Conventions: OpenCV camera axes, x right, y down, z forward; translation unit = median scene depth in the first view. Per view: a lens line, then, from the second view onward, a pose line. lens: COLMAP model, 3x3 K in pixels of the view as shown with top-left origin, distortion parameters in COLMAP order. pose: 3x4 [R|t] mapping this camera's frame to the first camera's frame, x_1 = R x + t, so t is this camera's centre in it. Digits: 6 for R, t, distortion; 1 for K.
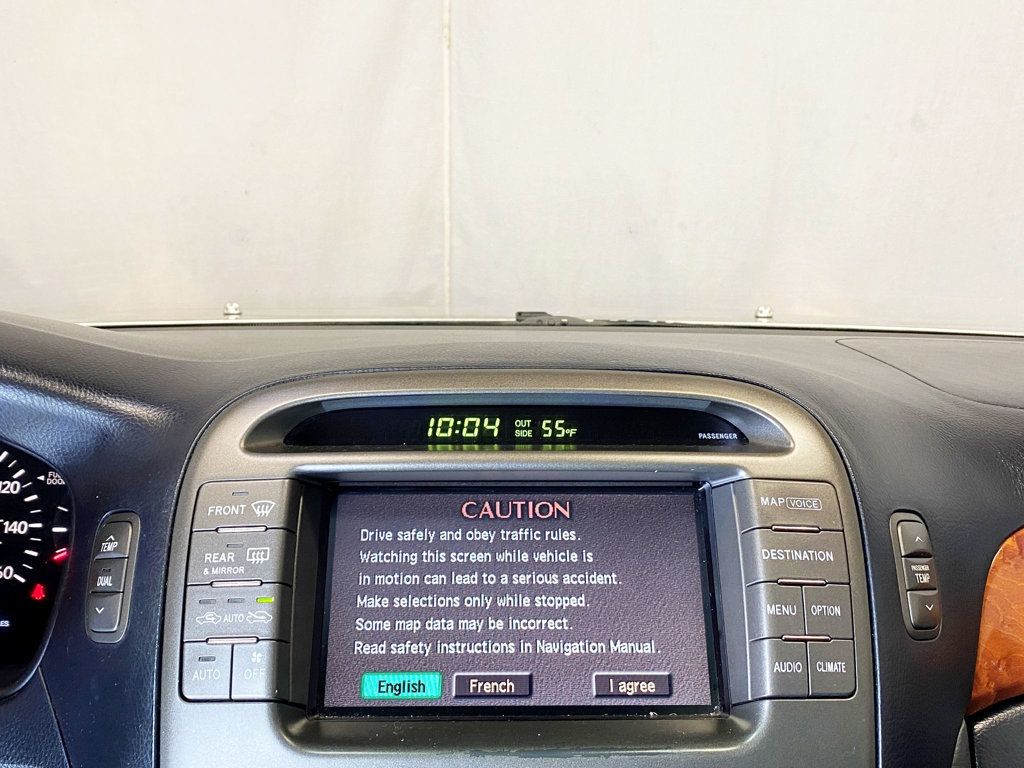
lens RADIAL K [[1049.0, 0, 512.0], [0, 1049.0, 384.0], [0, 0, 1]] dist [0.219807, -0.740847]
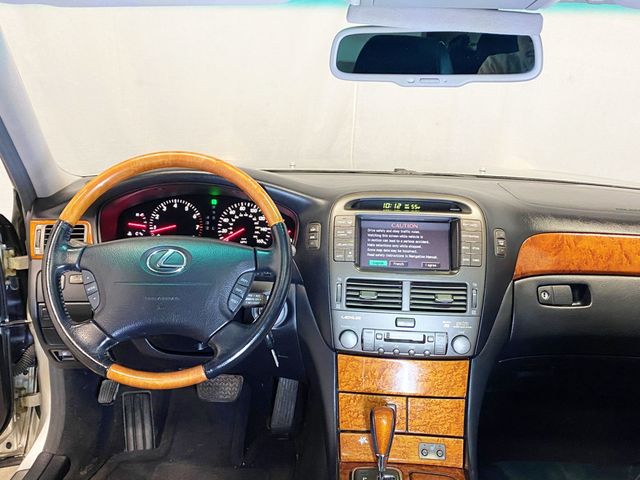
lens RADIAL K [[629.1, 0, 320.0], [0, 629.1, 240.0], [0, 0, 1]] dist [0.158068, -0.003211]
pose [[0.998061, 0.035488, -0.051126, -0.210243], [-0.030936, 0.995708, 0.087223, -0.033202], [0.054002, -0.085472, 0.994876, -1.584503]]
